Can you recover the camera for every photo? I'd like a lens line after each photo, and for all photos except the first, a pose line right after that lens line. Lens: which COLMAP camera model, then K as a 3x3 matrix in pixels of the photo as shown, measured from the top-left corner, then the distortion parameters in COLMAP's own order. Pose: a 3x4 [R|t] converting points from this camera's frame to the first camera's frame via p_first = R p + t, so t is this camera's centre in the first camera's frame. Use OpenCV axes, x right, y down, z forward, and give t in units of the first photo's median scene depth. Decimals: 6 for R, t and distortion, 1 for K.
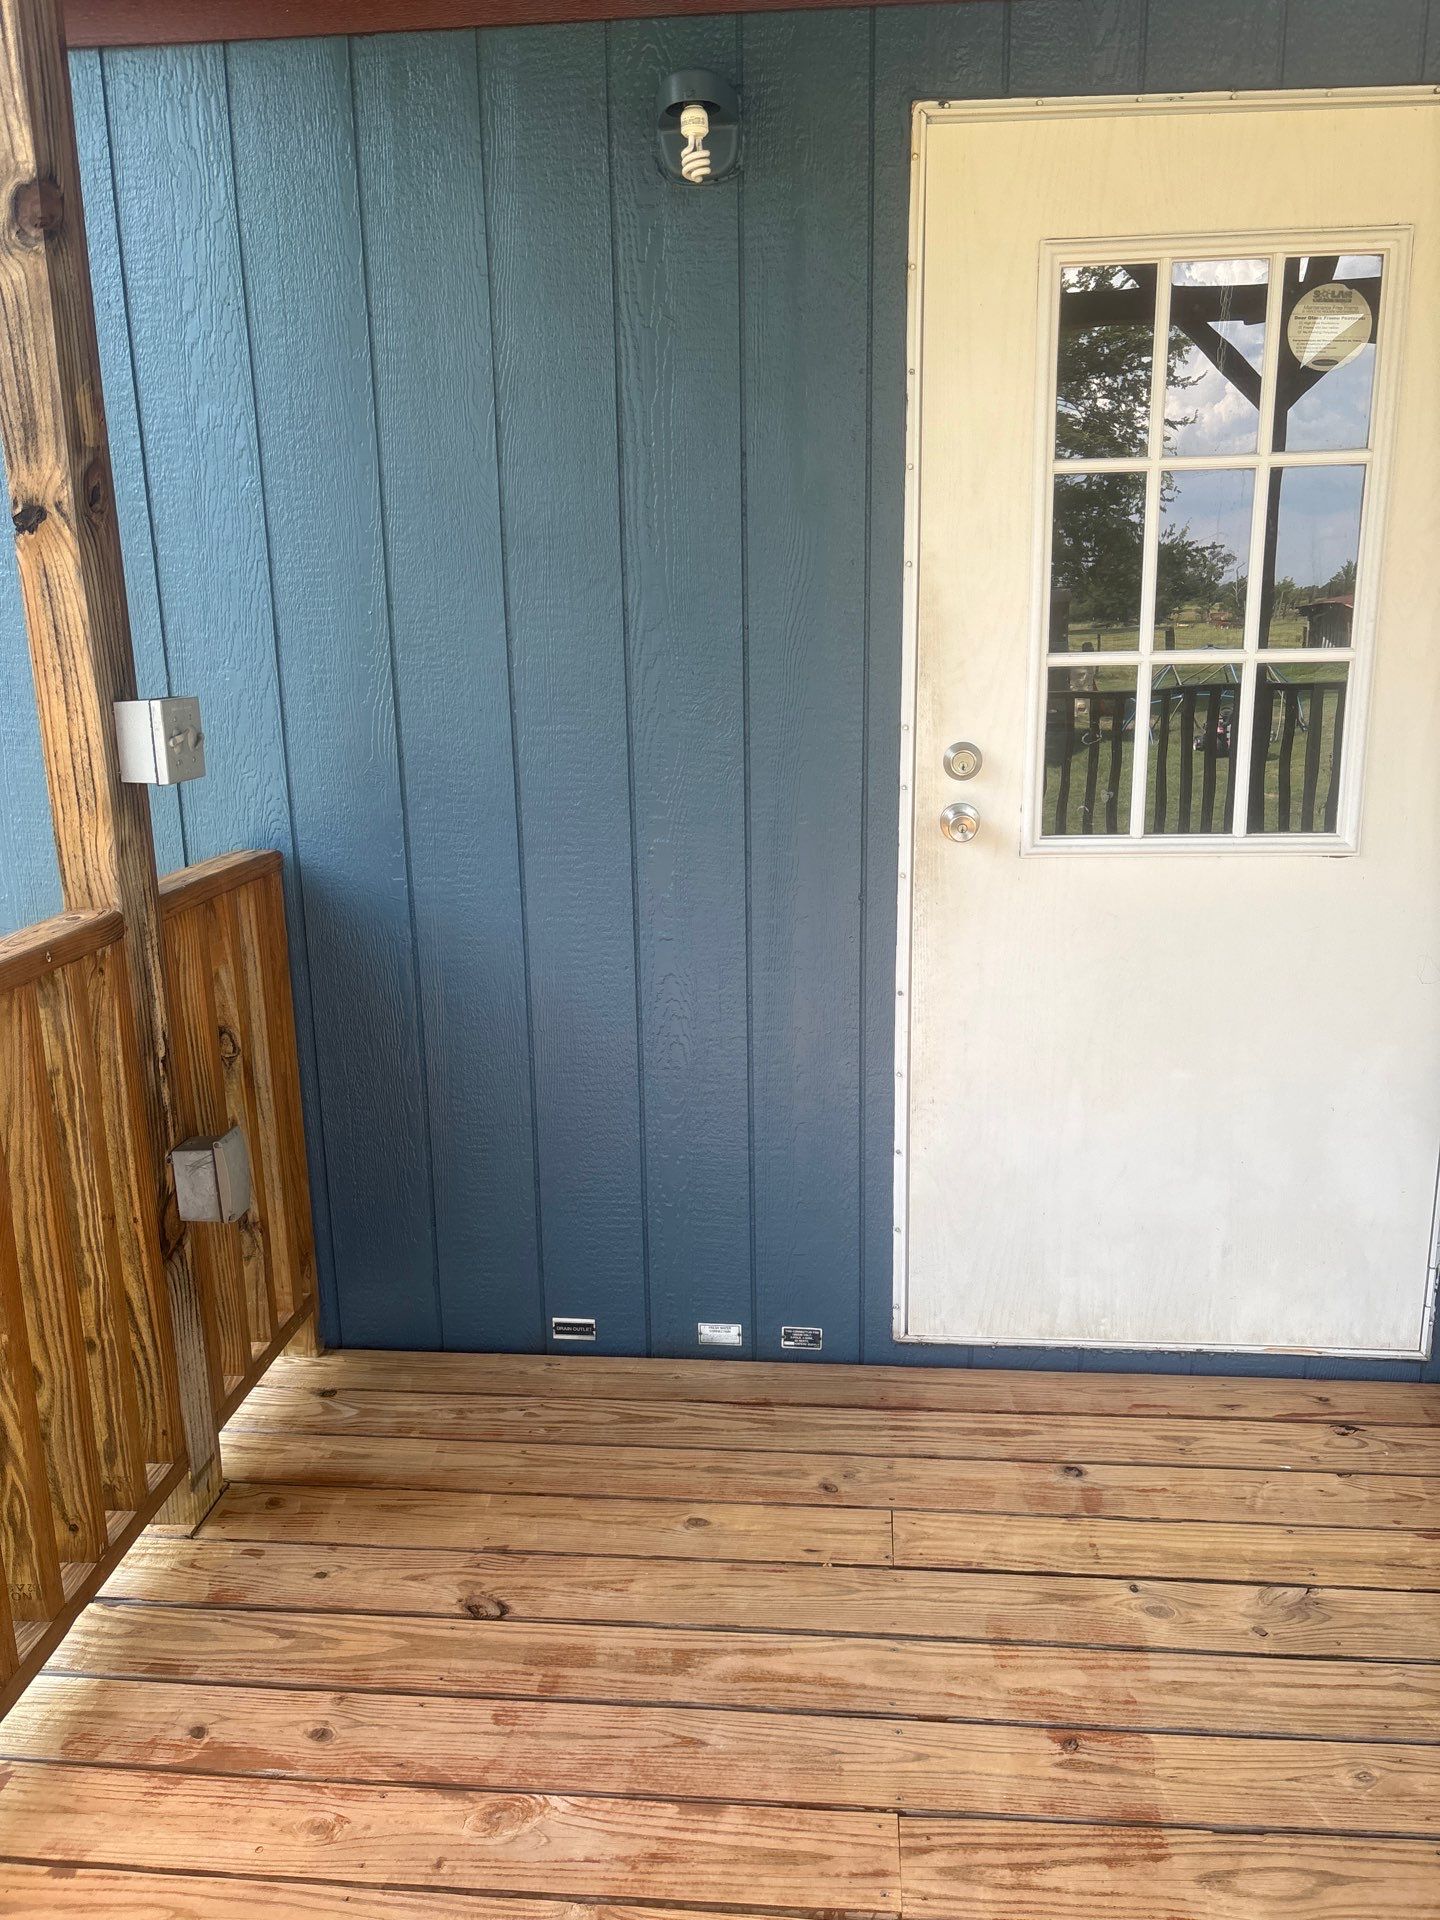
lens RADIAL K [[1535.1, 0, 725.5], [0, 1535.1, 984.6], [0, 0, 1]] dist [0.067464, -0.088672]
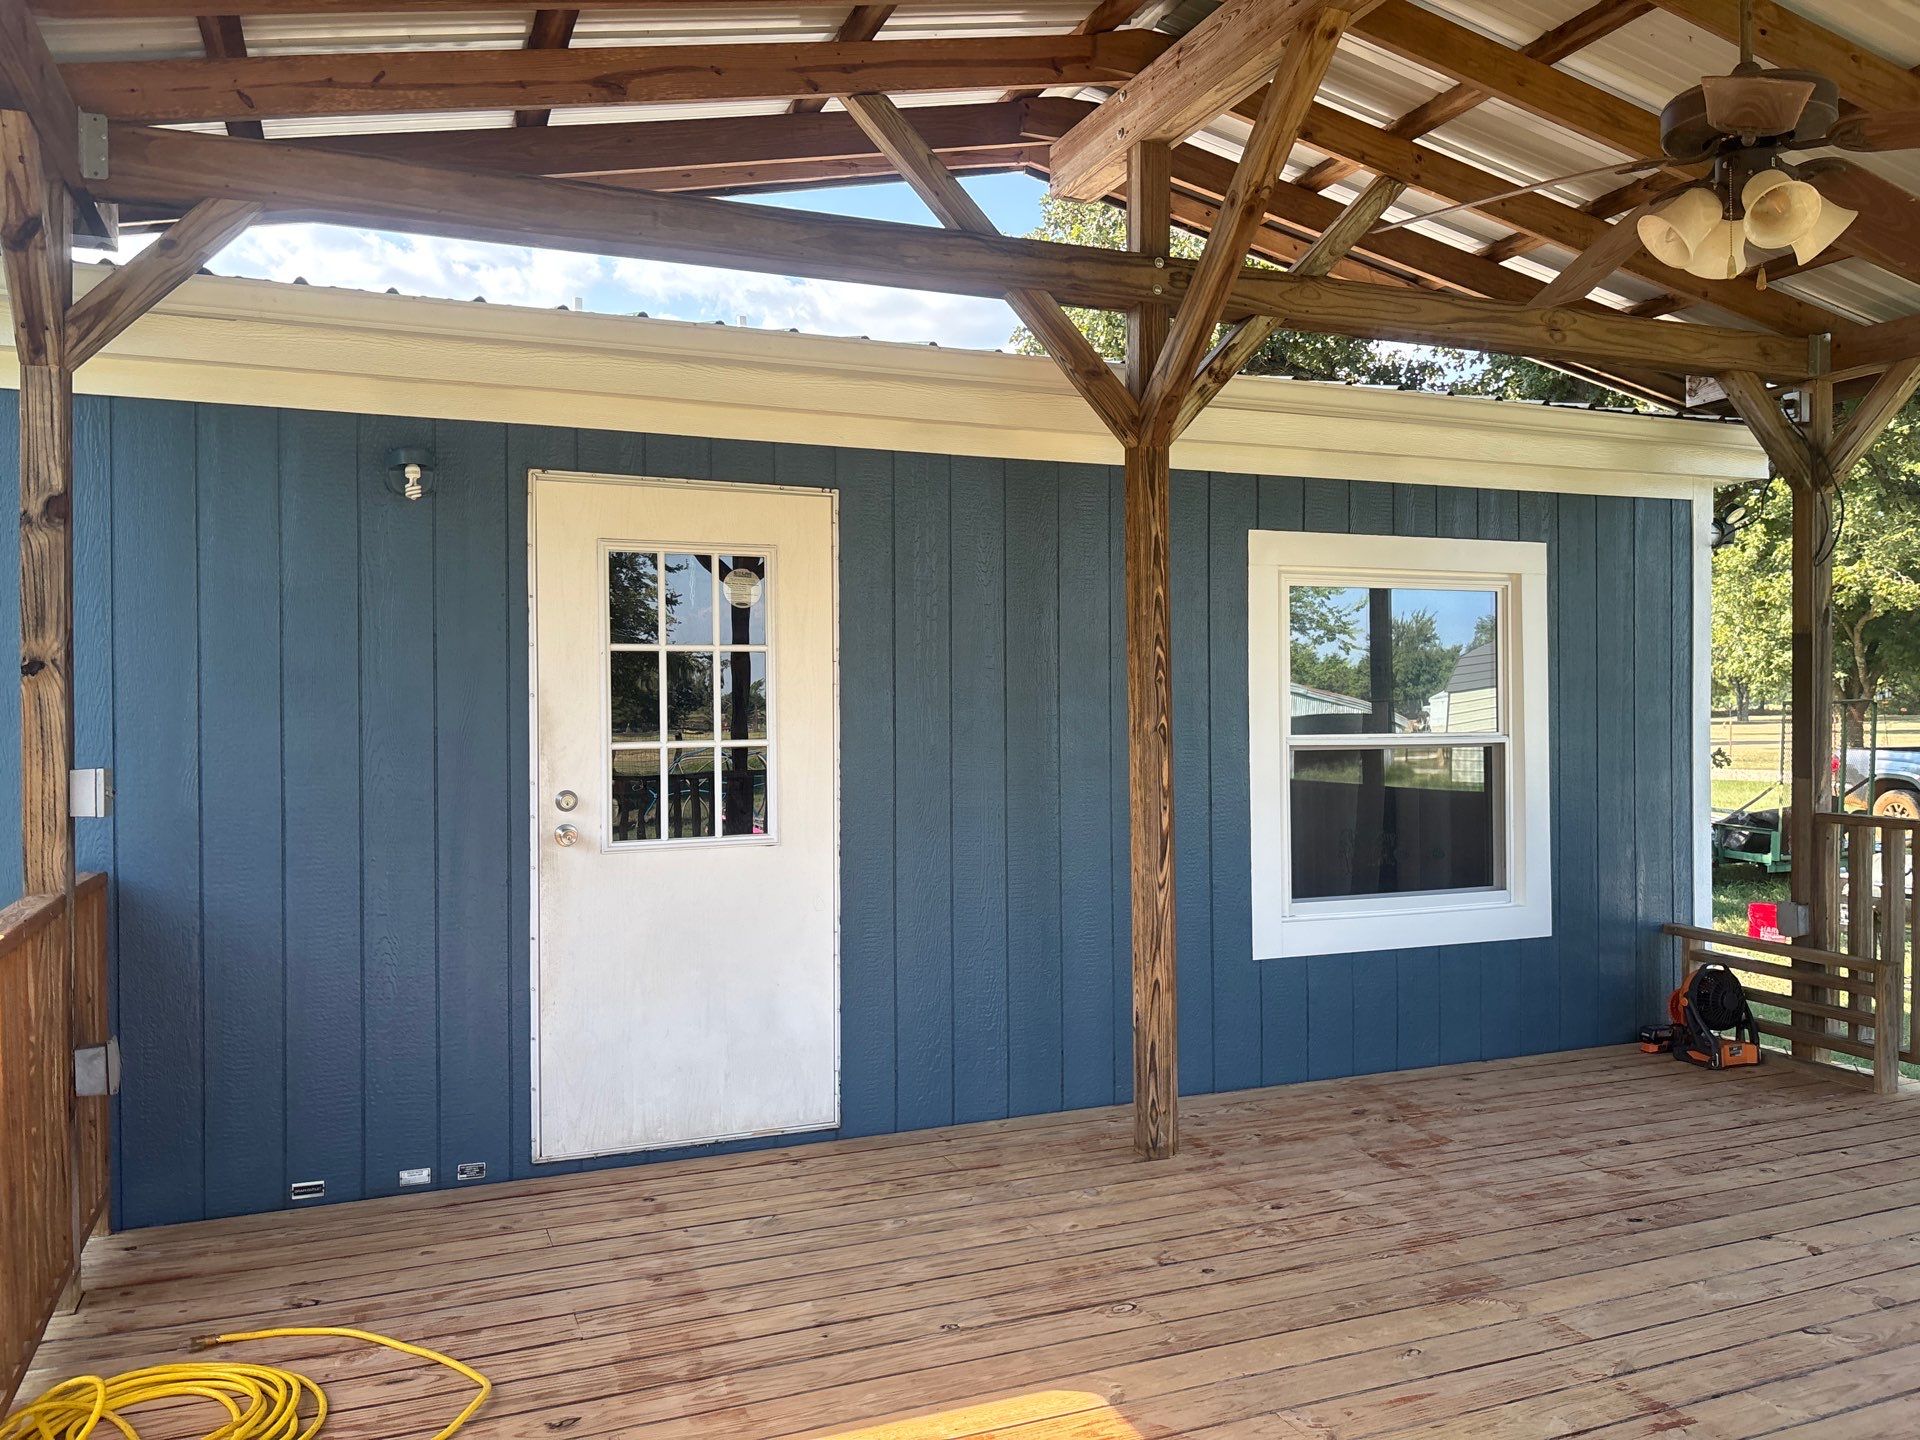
lens RADIAL K [[1398.4, 0, 960.0], [0, 1398.4, 720.0], [0, 0, 1]] dist [0.023250, -0.056419]
pose [[0.890894, 0.005111, 0.454183, -0.178616], [0.101980, 0.972157, -0.210977, 0.153312], [-0.442616, 0.234275, 0.865567, -0.633927]]
